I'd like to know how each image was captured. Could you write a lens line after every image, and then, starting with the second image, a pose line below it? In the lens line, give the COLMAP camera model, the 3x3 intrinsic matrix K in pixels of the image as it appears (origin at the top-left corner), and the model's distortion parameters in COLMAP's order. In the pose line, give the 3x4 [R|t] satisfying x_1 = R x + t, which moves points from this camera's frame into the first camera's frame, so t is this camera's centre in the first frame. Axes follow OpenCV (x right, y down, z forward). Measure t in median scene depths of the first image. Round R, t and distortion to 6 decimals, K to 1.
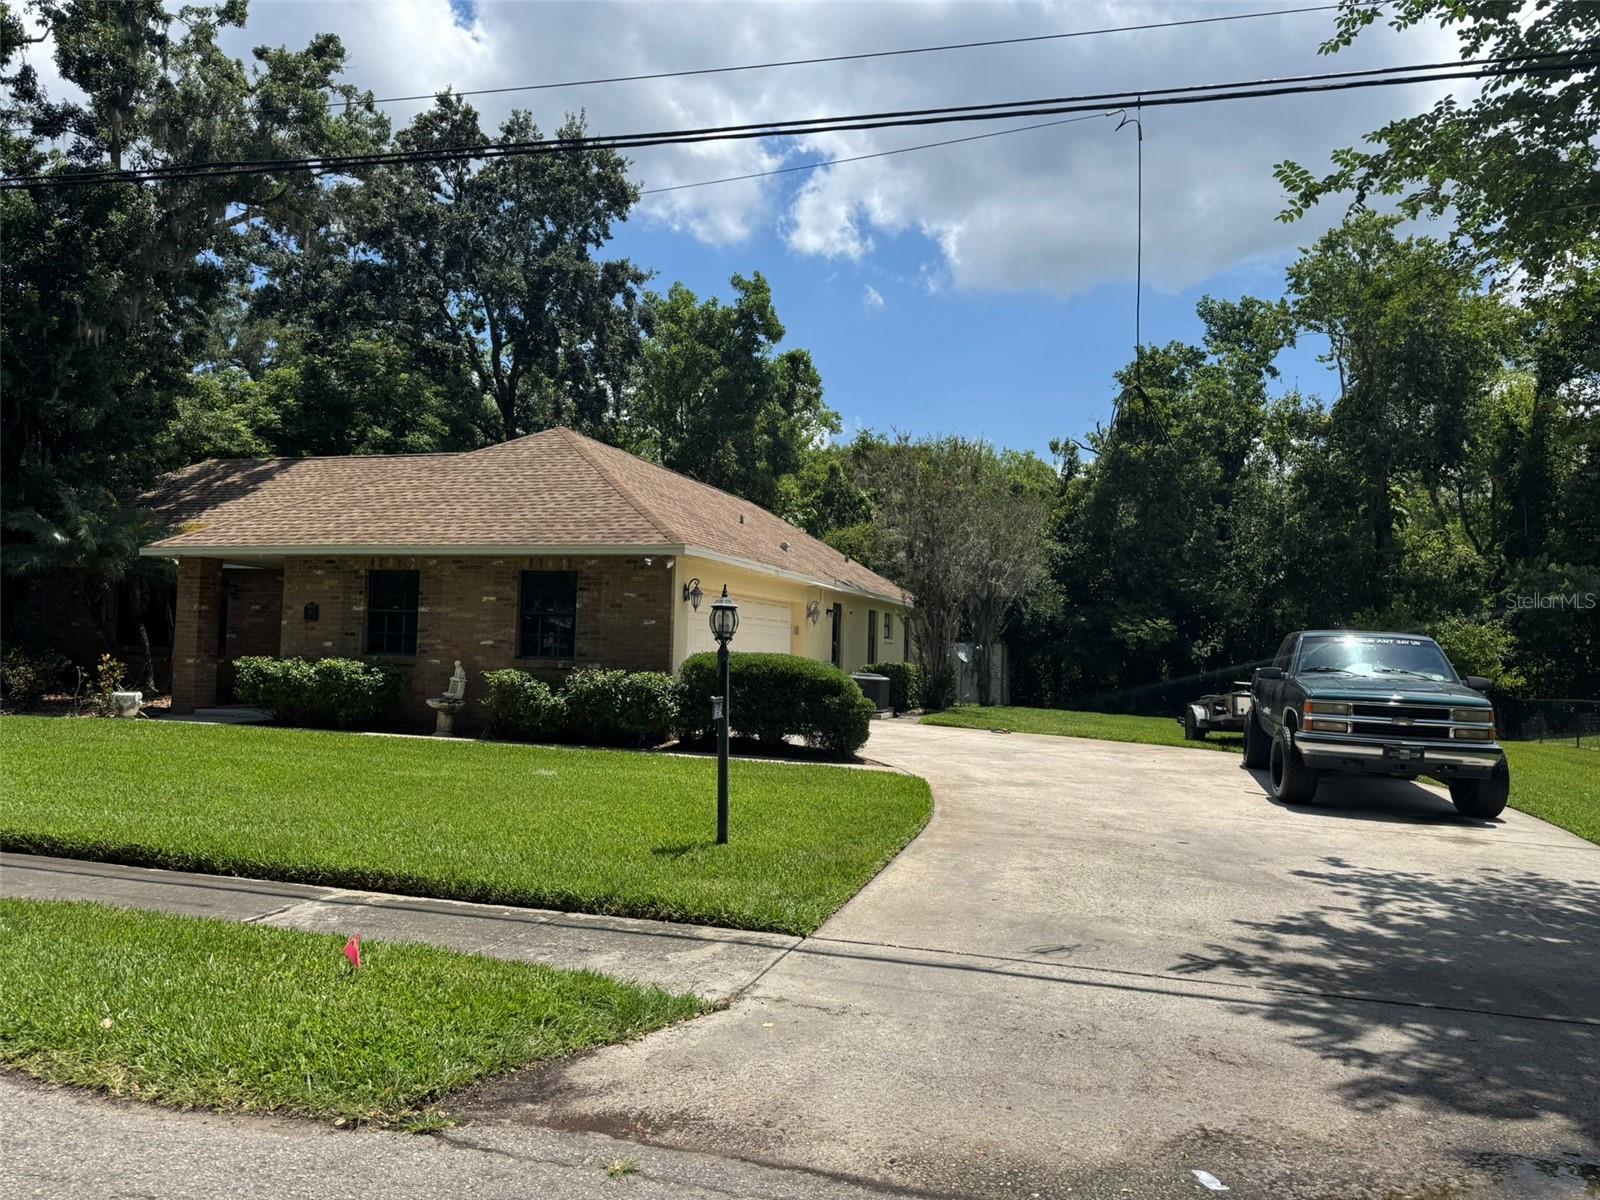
lens RADIAL K [[1132.5, 0, 800.1], [0, 1132.5, 607.0], [0, 0, 1]] dist [0.049618, 0.000538]
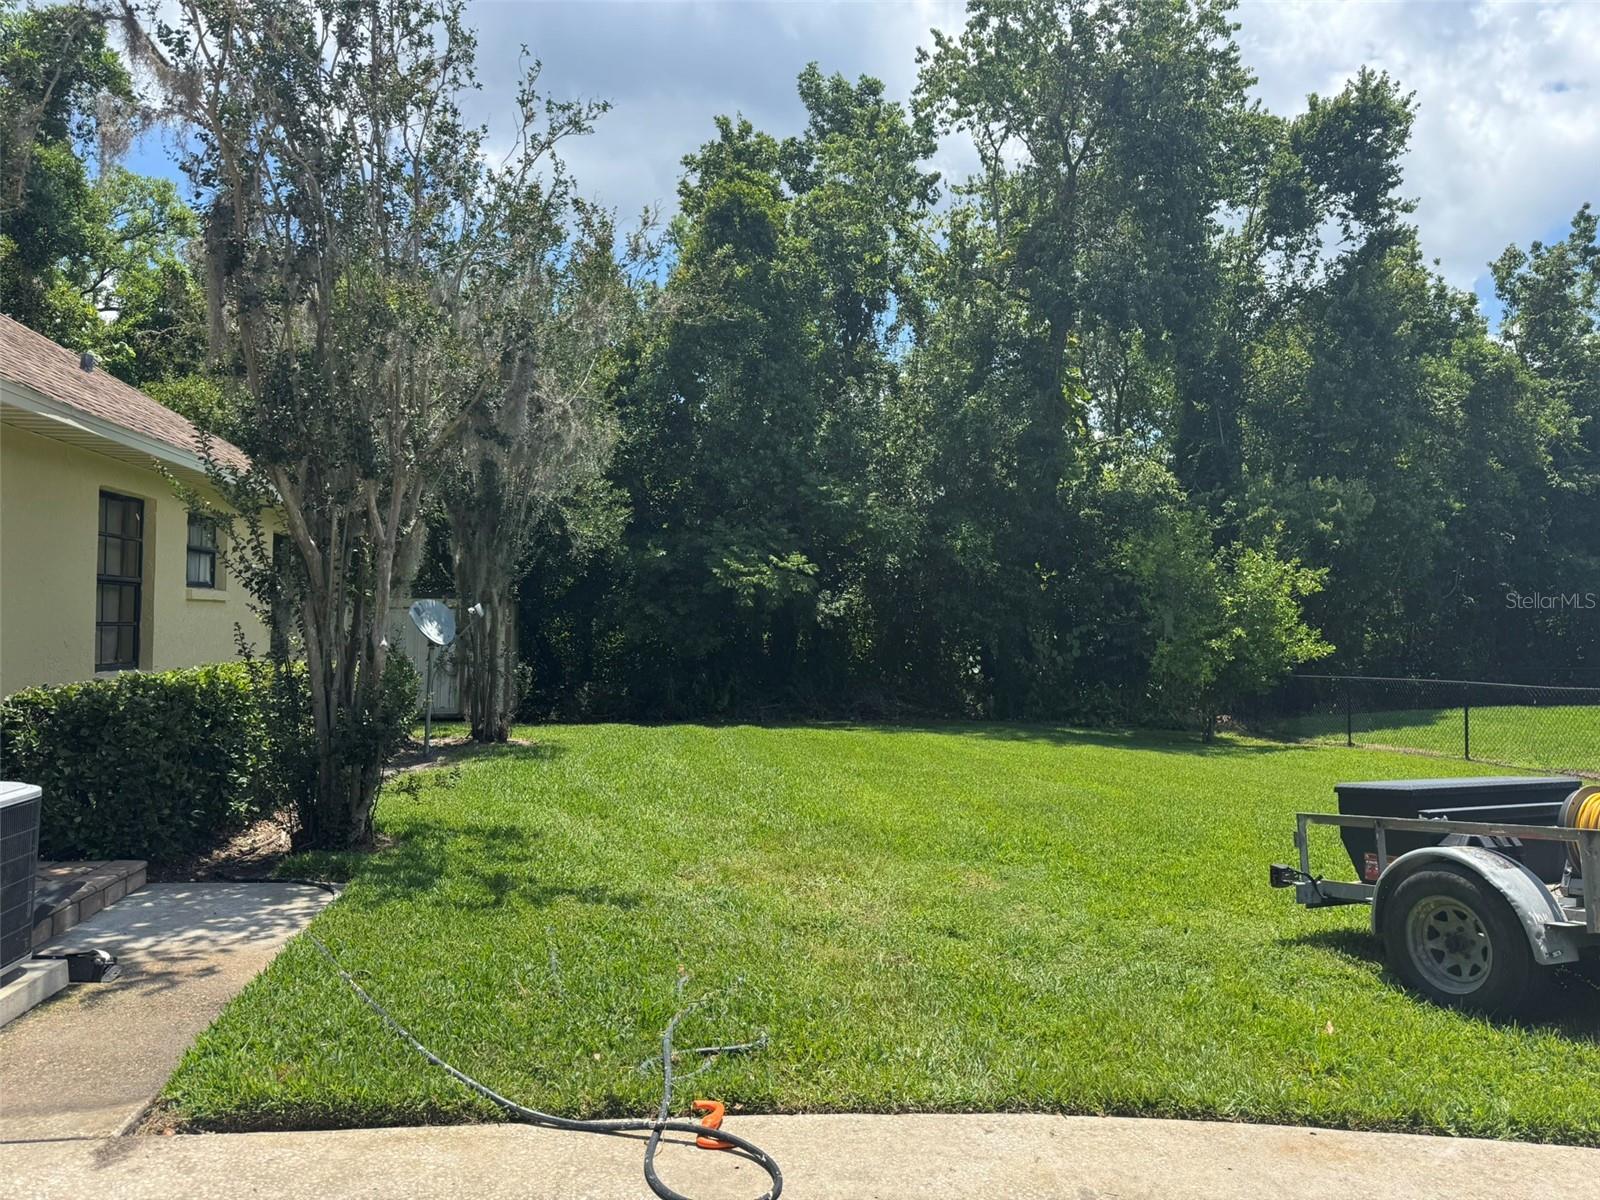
lens RADIAL K [[1132.5, 0, 800.1], [0, 1132.5, 607.0], [0, 0, 1]] dist [0.049618, 0.000538]
pose [[0.898309, -0.012437, 0.439189, 0.141130], [-0.004458, 0.999290, 0.037416, 0.032580], [-0.439342, -0.035569, 0.897615, 0.984014]]
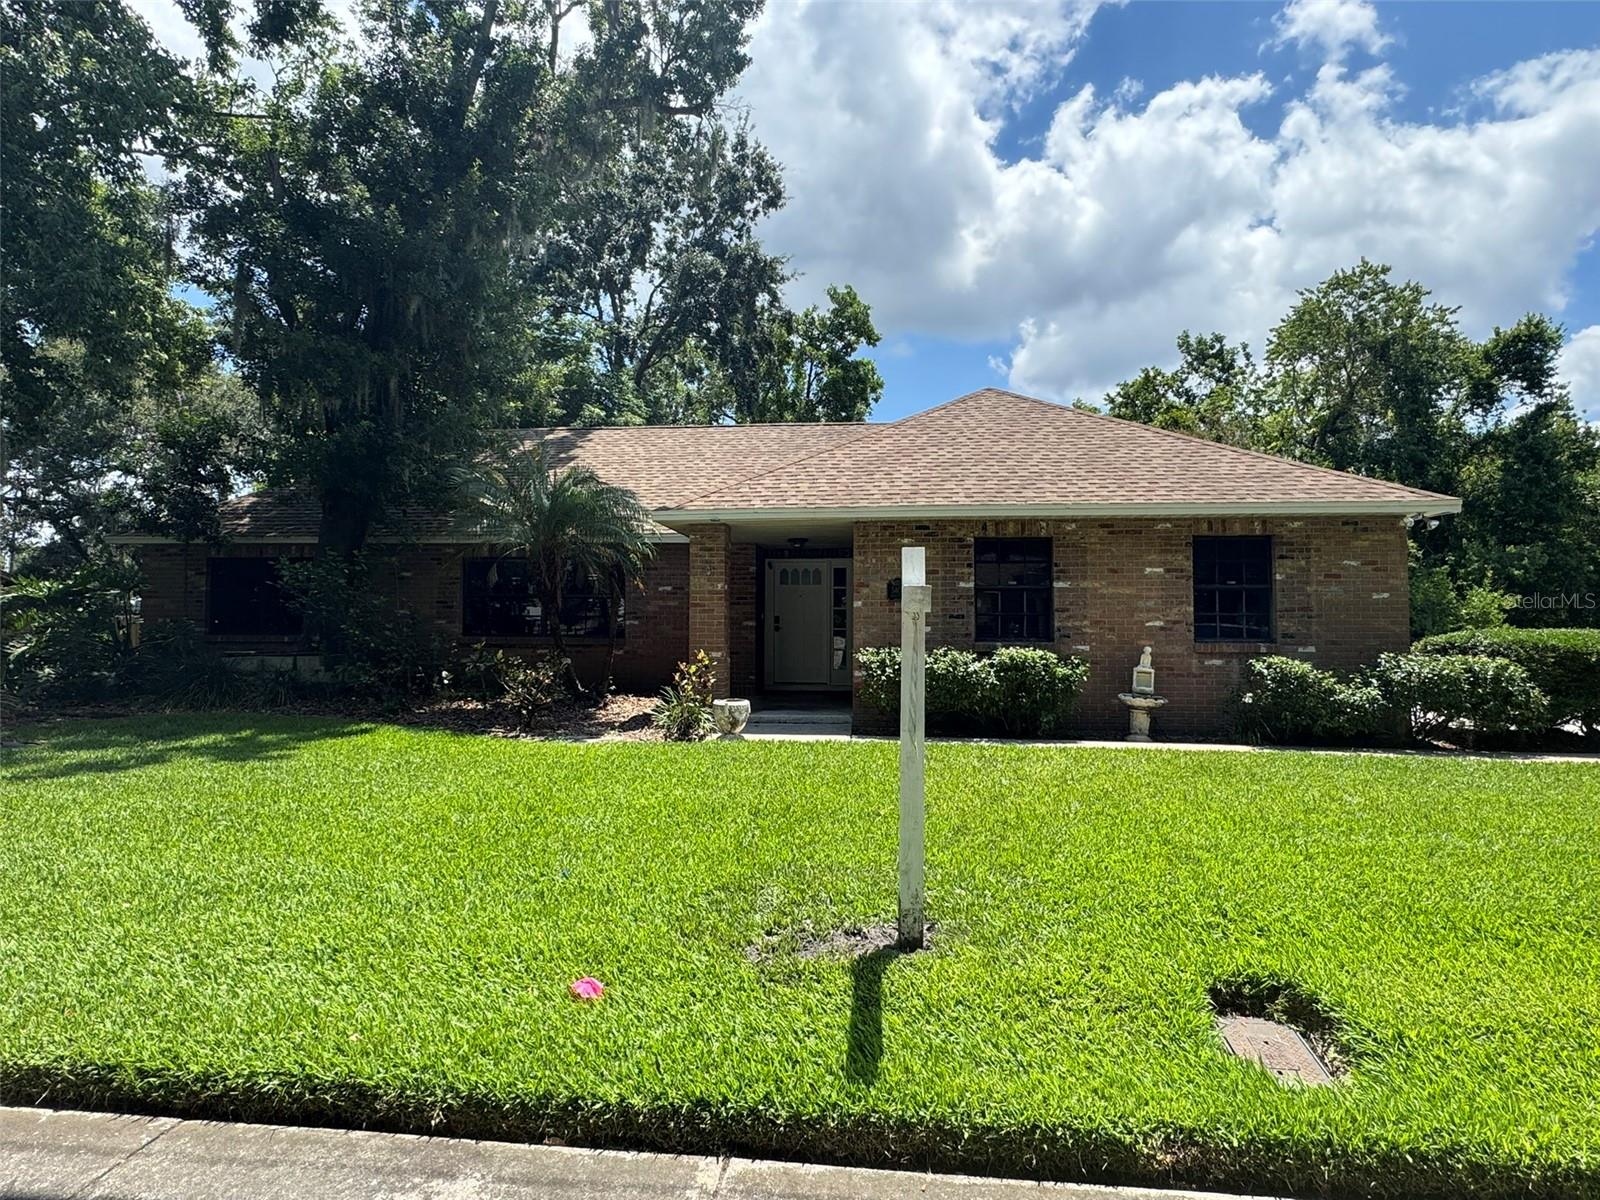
lens RADIAL K [[864.6, 0, 800.0], [0, 864.6, 600.0], [0, 0, 1]] dist [0.014190, 0.000587]
pose [[0.976724, -0.016635, 0.213854, -0.620148], [0.014491, 0.999828, 0.011589, 0.002959], [-0.214010, -0.008221, 0.976797, 0.418870]]
